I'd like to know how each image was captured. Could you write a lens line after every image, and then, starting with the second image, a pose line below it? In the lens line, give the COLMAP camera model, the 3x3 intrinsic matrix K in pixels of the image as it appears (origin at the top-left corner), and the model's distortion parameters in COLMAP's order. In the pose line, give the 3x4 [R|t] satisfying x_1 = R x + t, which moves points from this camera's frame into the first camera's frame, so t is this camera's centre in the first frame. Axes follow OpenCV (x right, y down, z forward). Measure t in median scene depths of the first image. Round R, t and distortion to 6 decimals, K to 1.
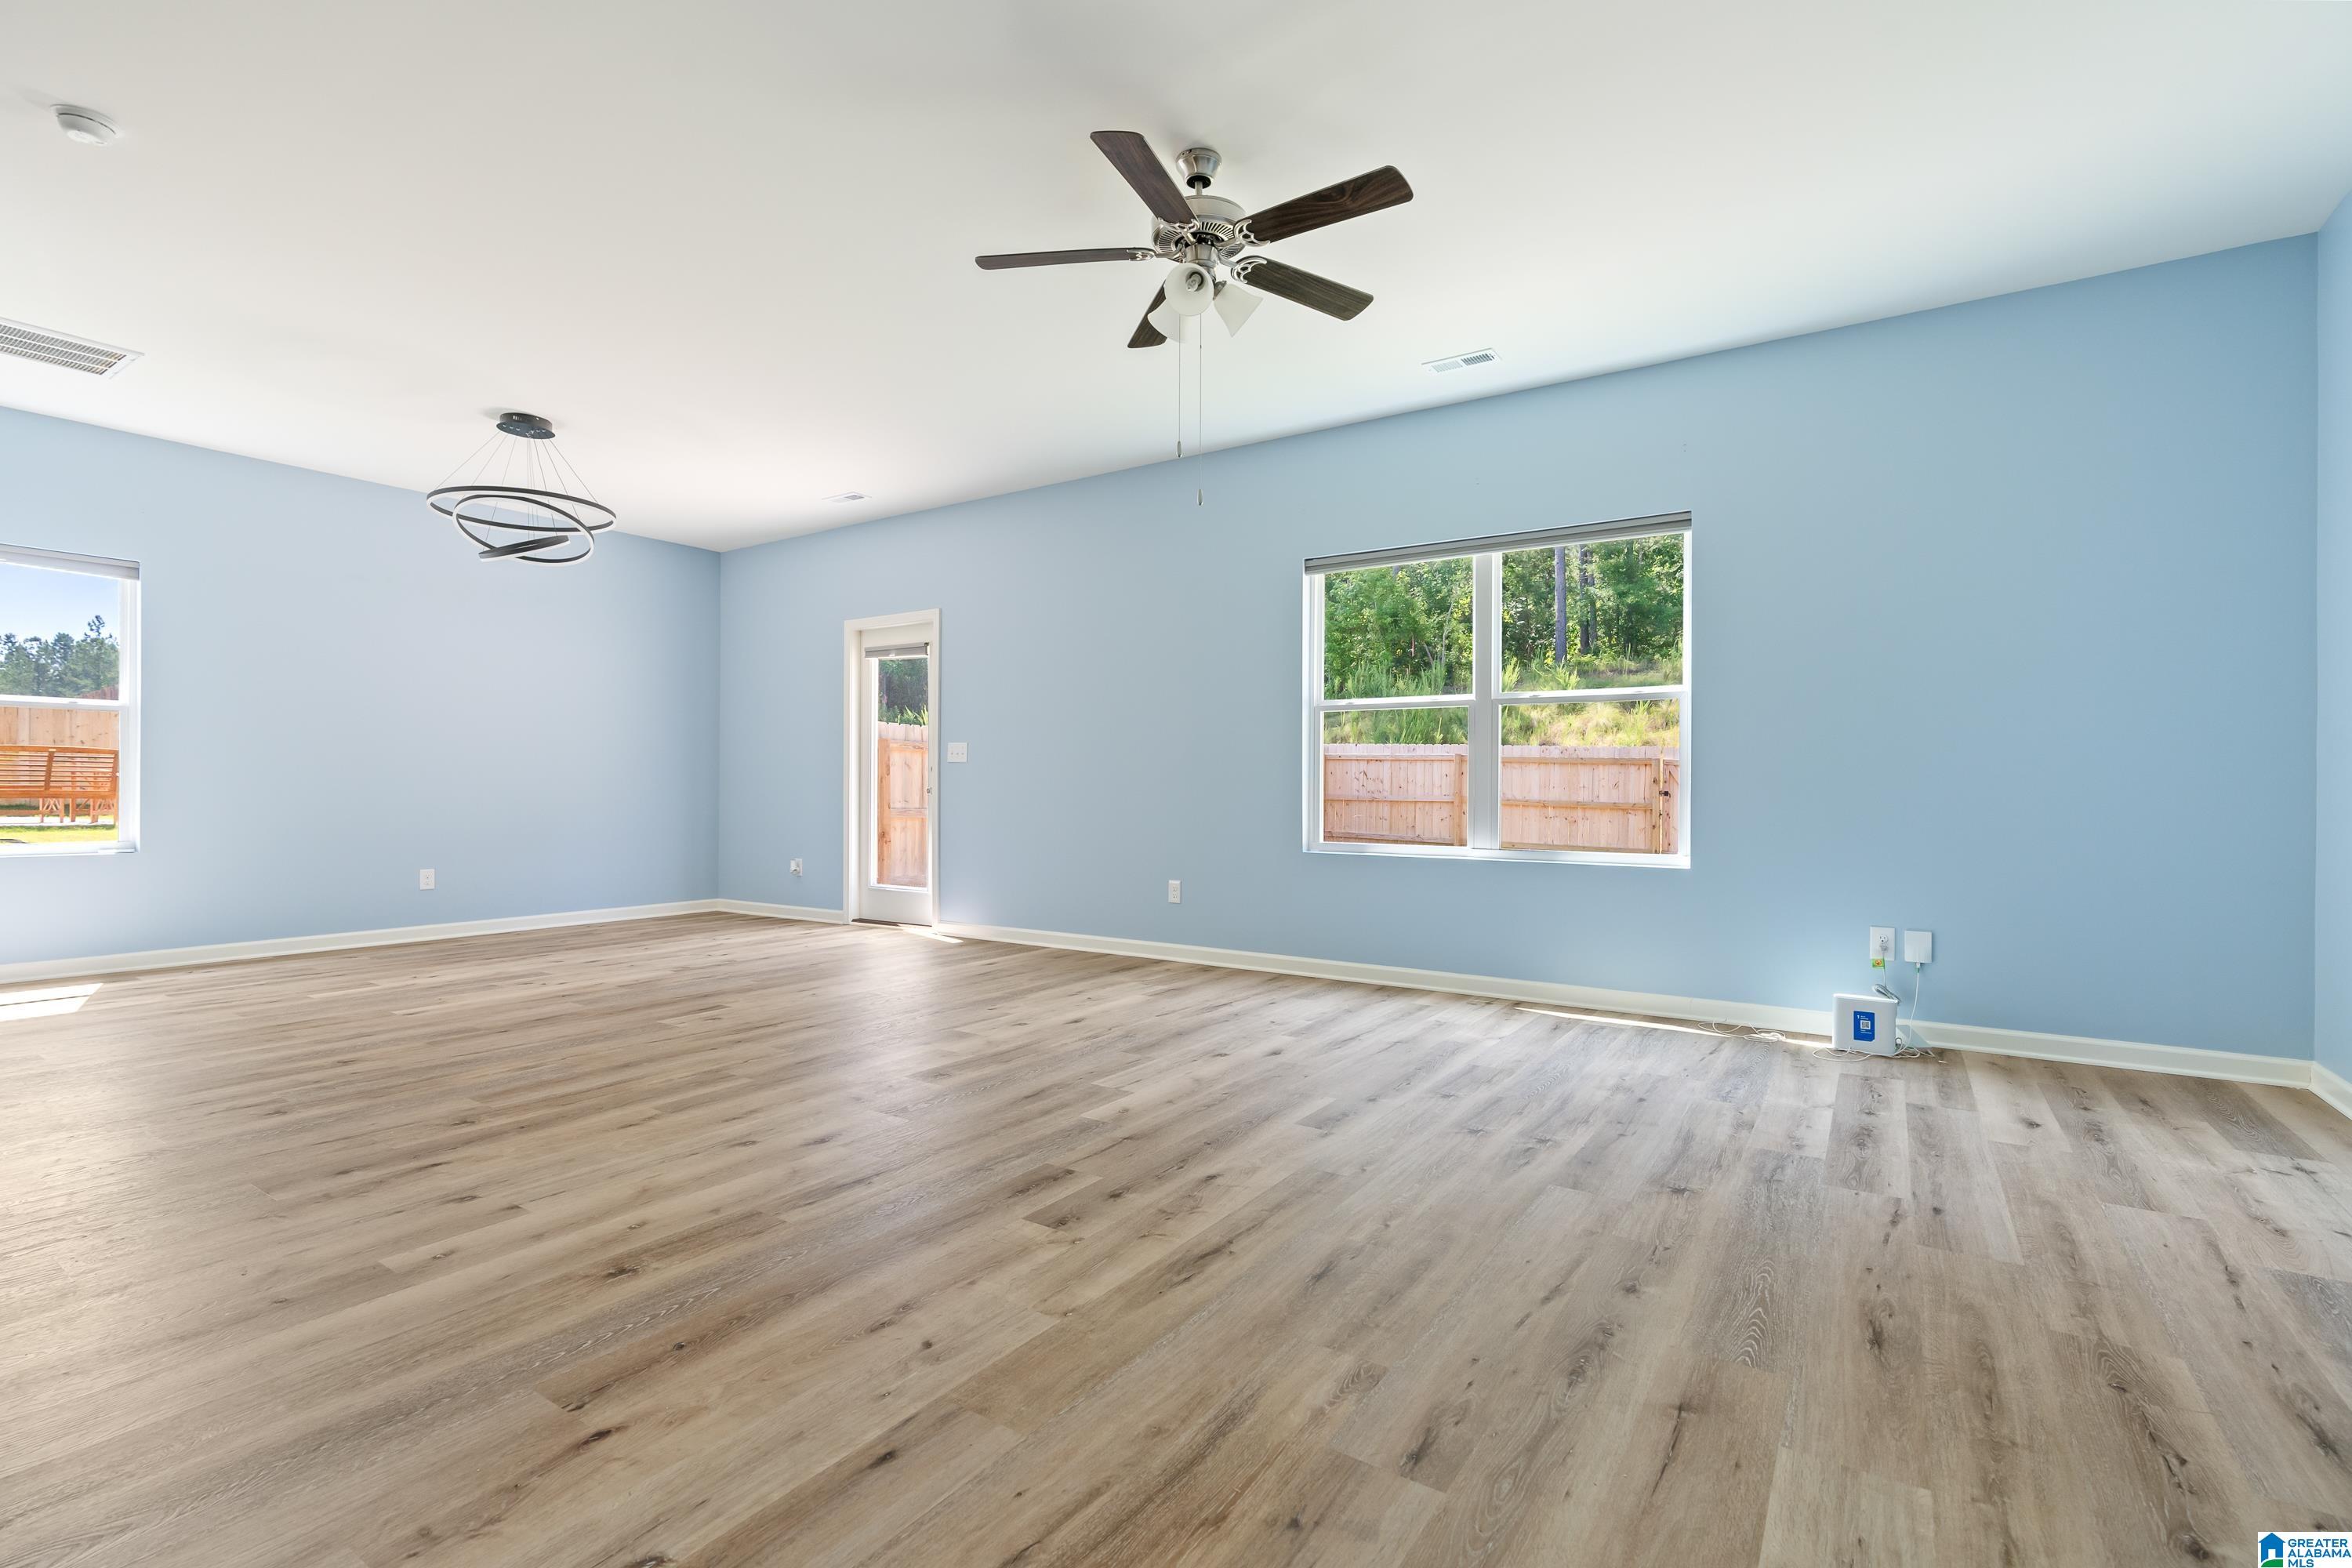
lens RADIAL K [[1061.7, 0, 1176.0], [0, 1061.7, 784.0], [0, 0, 1]] dist [-0.004622, 0.000836]
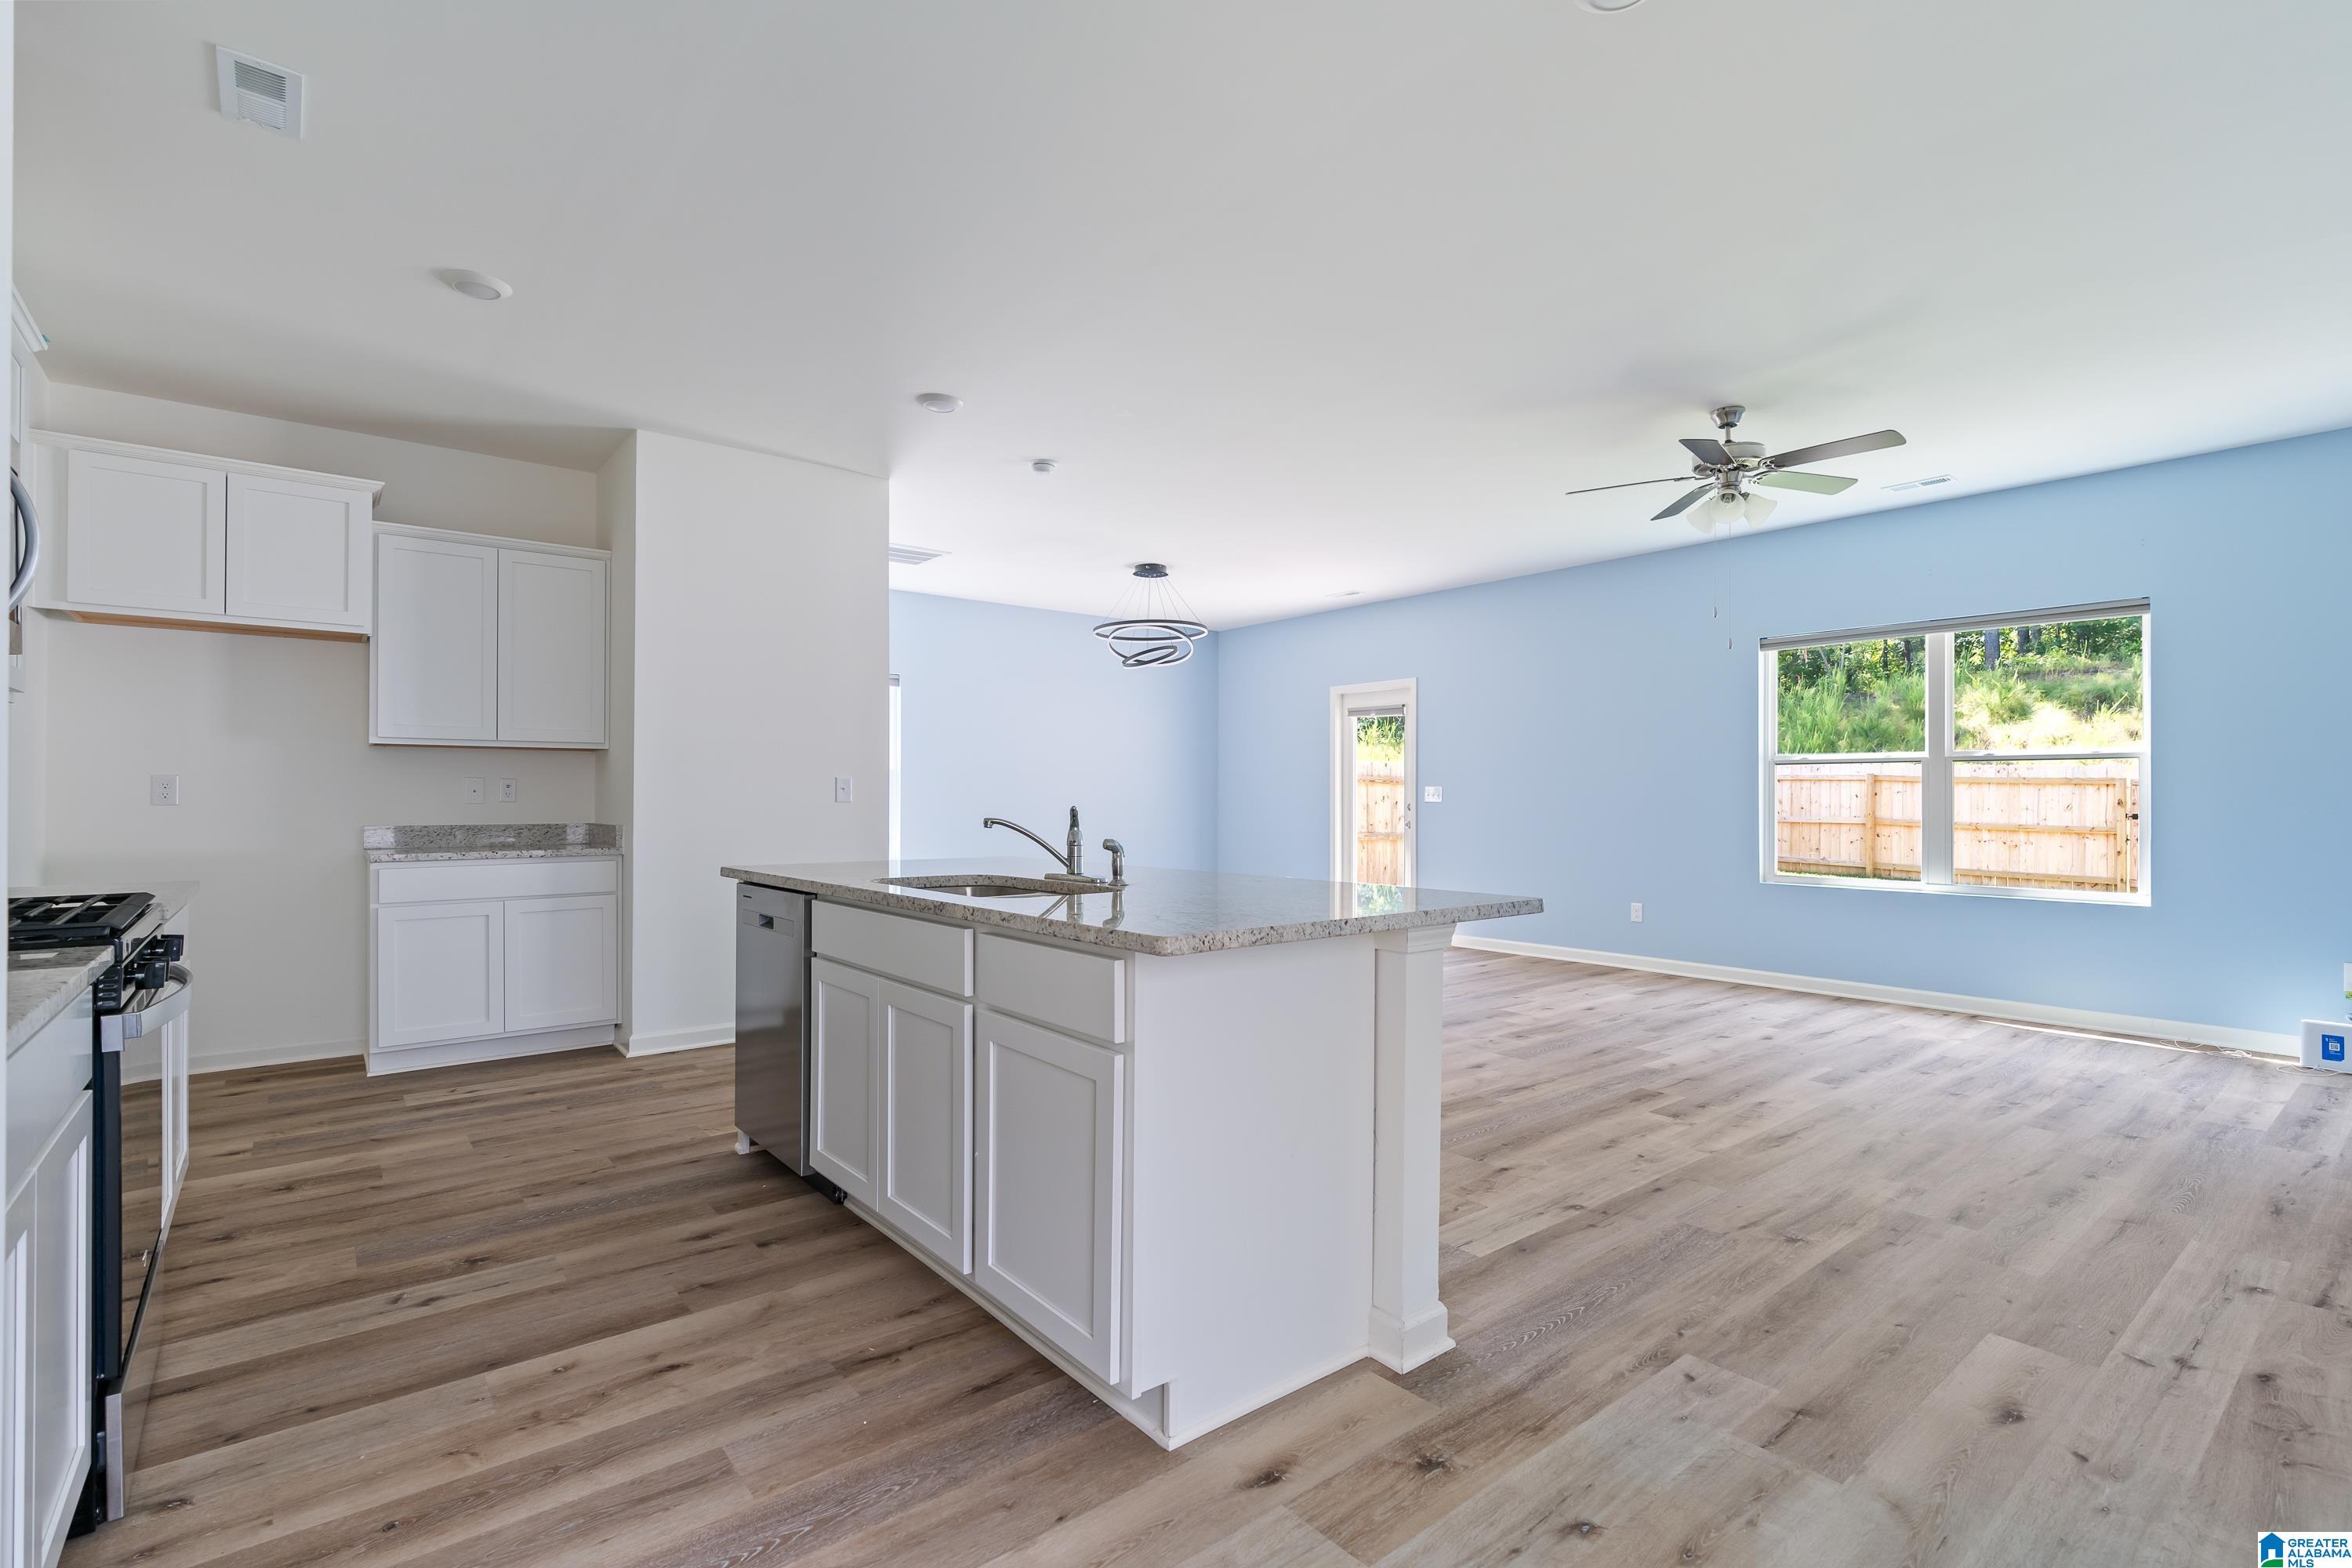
lens RADIAL K [[1078.4, 0, 1182.1], [0, 1078.4, 790.3], [0, 0, 1]] dist [0.000424, 0.001504]
pose [[0.957342, -0.004613, -0.288921, -0.289015], [0.003744, 0.999987, -0.003562, -0.073136], [0.288934, 0.002328, 0.957346, -0.674389]]
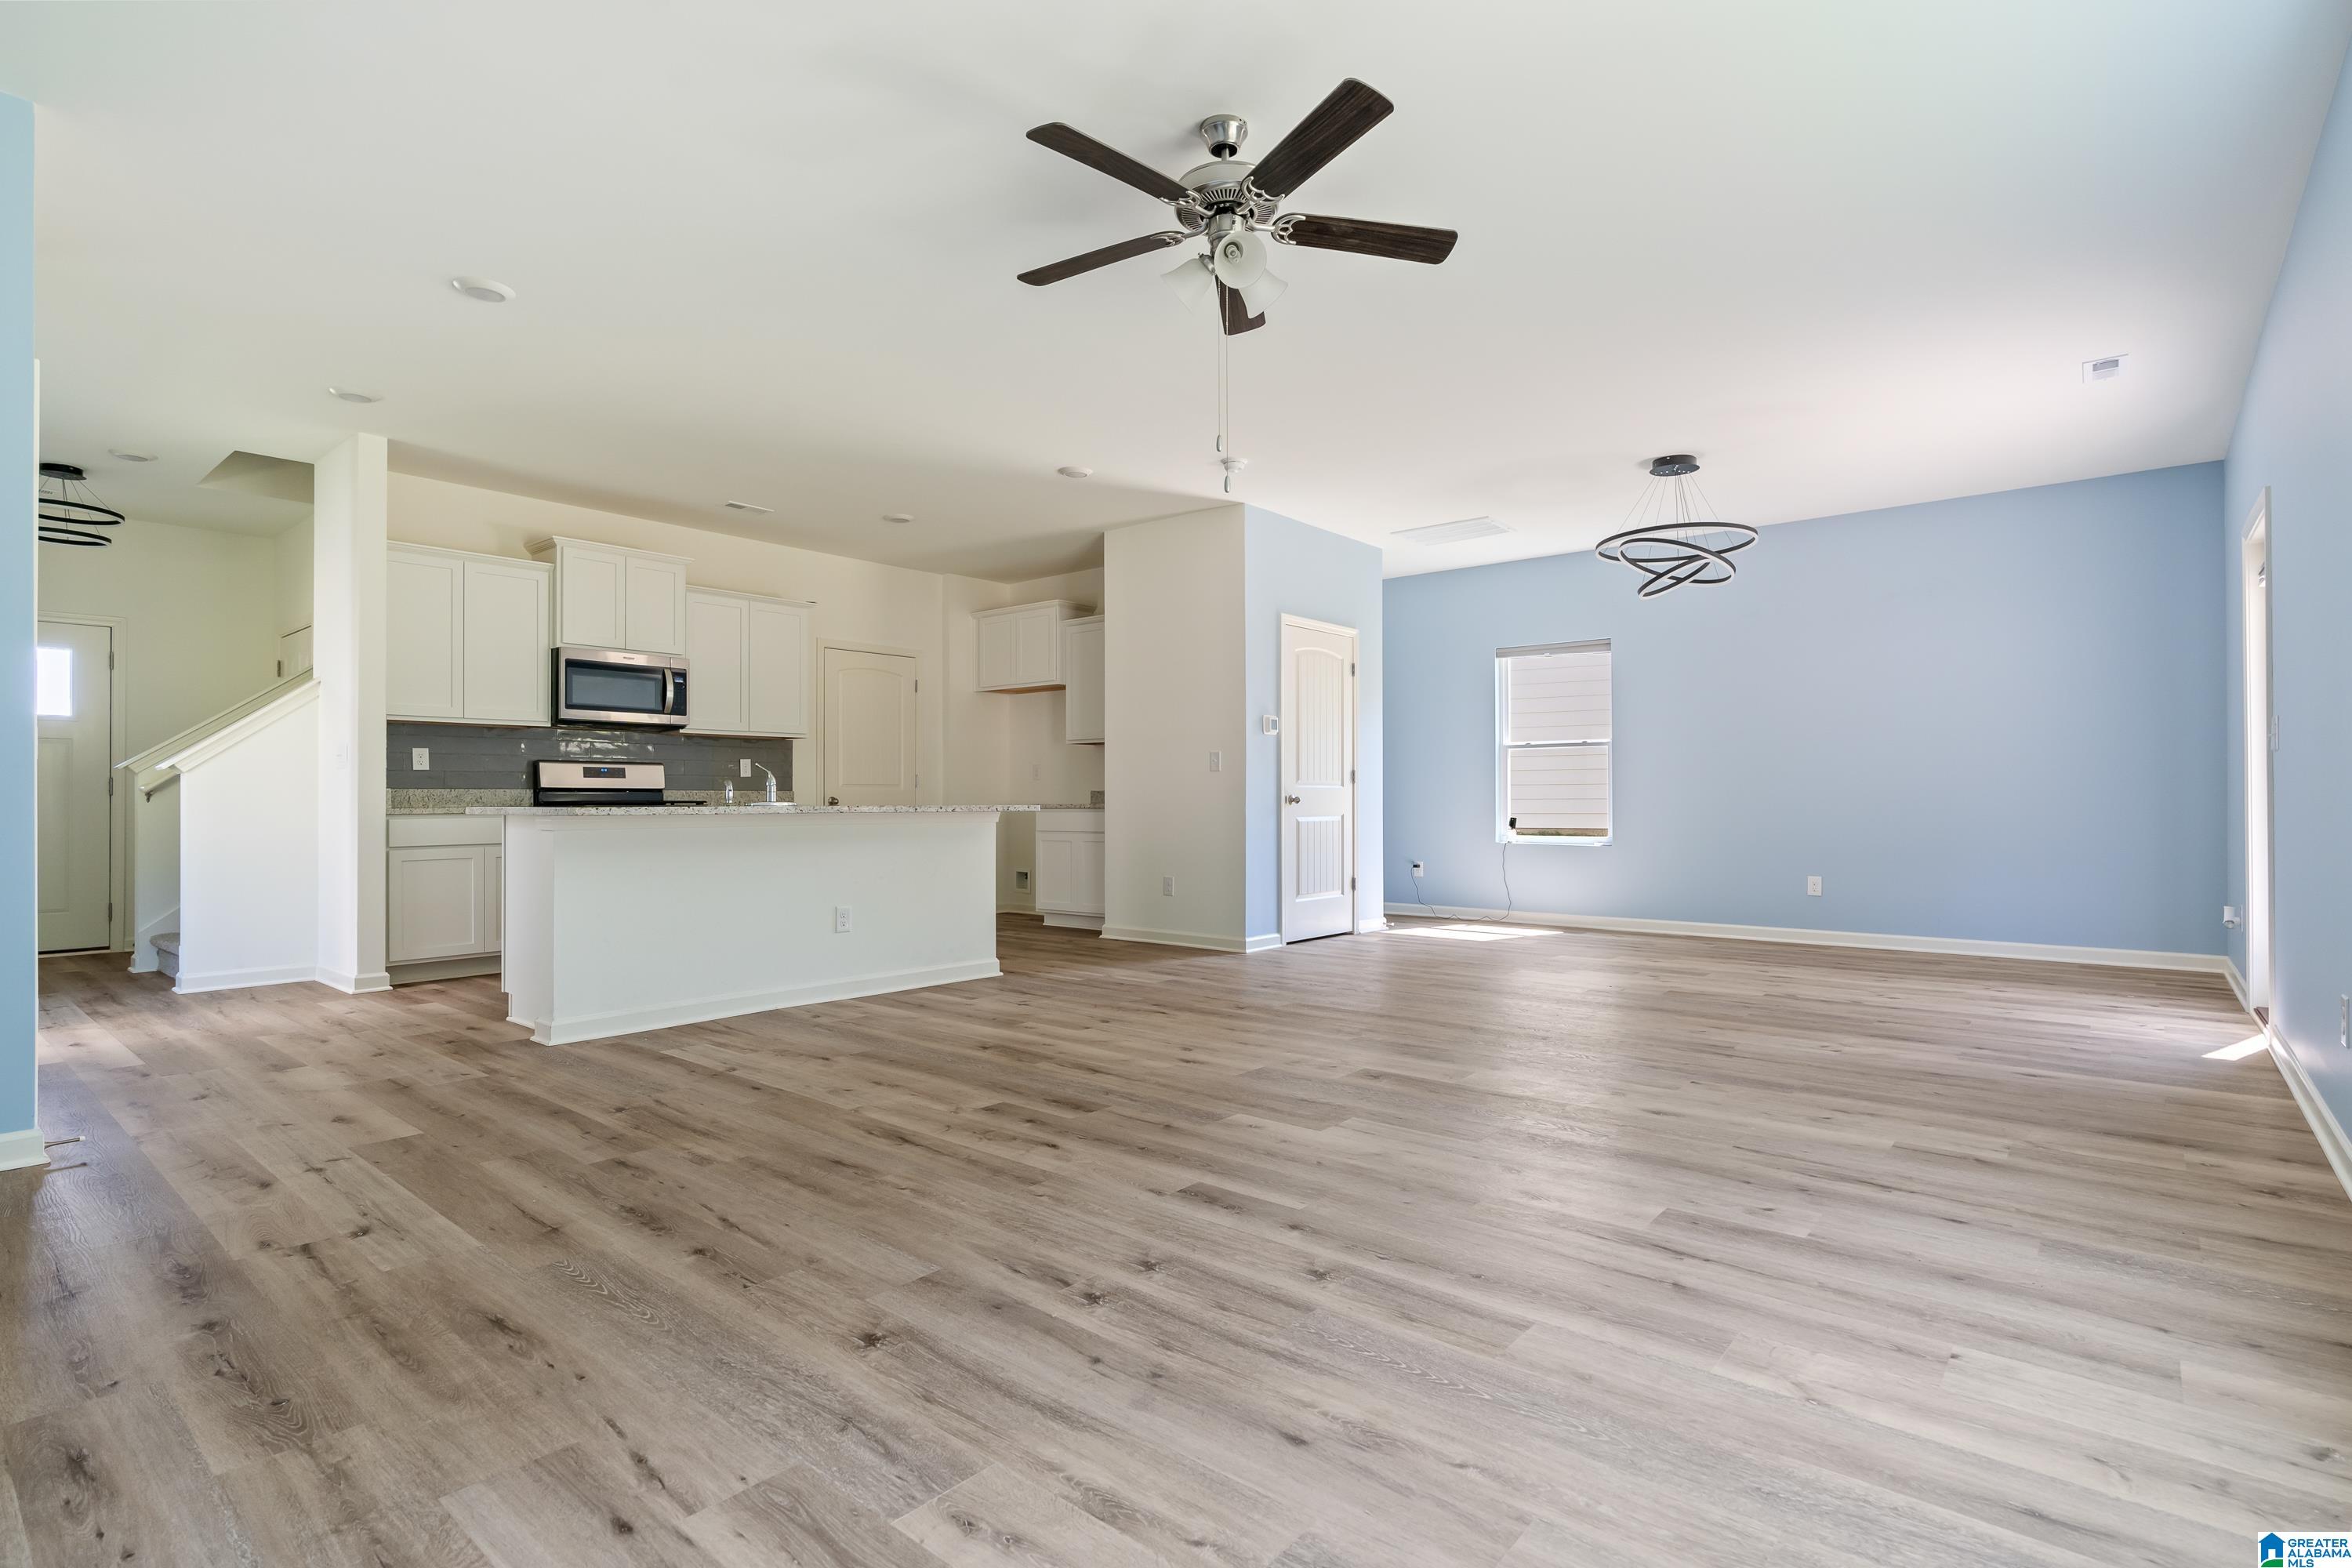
lens RADIAL K [[1133.3, 0, 1176.0], [0, 1133.3, 784.0], [0, 0, 1]] dist [-0.000814, -0.000335]
pose [[-0.117033, -0.019390, -0.992939, 1.089791], [0.008424, 0.999754, -0.020516, 0.016543], [0.993092, -0.010765, -0.116841, 1.152805]]
